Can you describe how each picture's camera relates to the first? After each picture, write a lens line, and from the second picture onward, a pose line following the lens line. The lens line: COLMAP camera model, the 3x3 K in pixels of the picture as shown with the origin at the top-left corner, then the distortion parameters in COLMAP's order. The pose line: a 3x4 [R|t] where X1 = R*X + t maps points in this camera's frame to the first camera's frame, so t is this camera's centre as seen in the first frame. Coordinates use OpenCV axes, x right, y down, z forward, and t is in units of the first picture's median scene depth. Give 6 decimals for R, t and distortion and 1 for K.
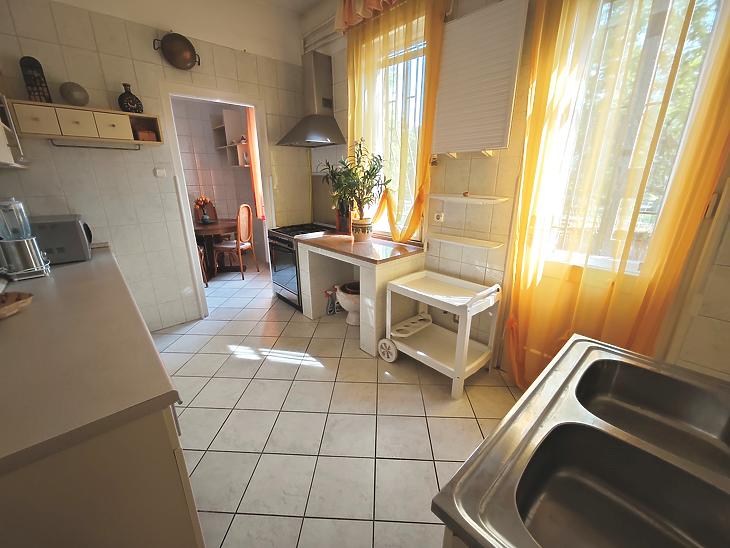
lens RADIAL K [[299.1, 0, 365.1], [0, 299.1, 275.5], [0, 0, 1]] dist [-0.008855, 0.000497]
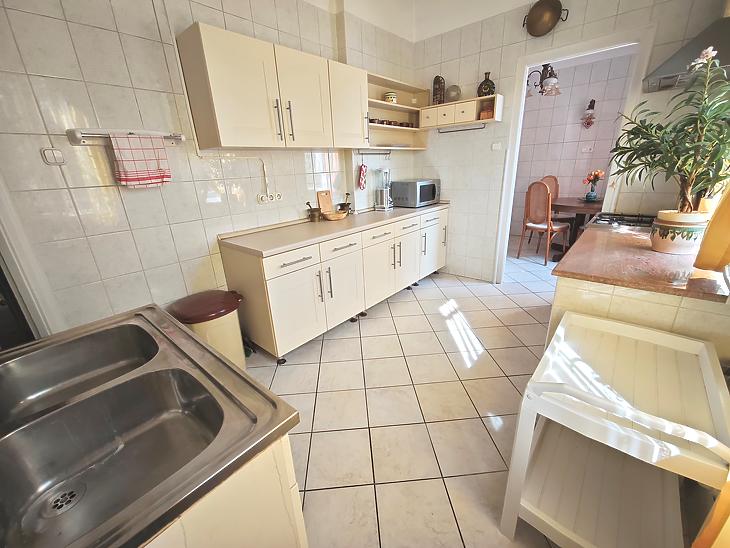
lens RADIAL K [[299.1, 0, 365.5], [0, 299.1, 273.6], [0, 0, 1]] dist [-0.008855, 0.000497]
pose [[0.121988, 0.331719, -0.935458, 0.539255], [-0.266509, 0.918832, 0.291069, -0.108478], [0.956081, 0.213801, 0.200493, 0.446003]]
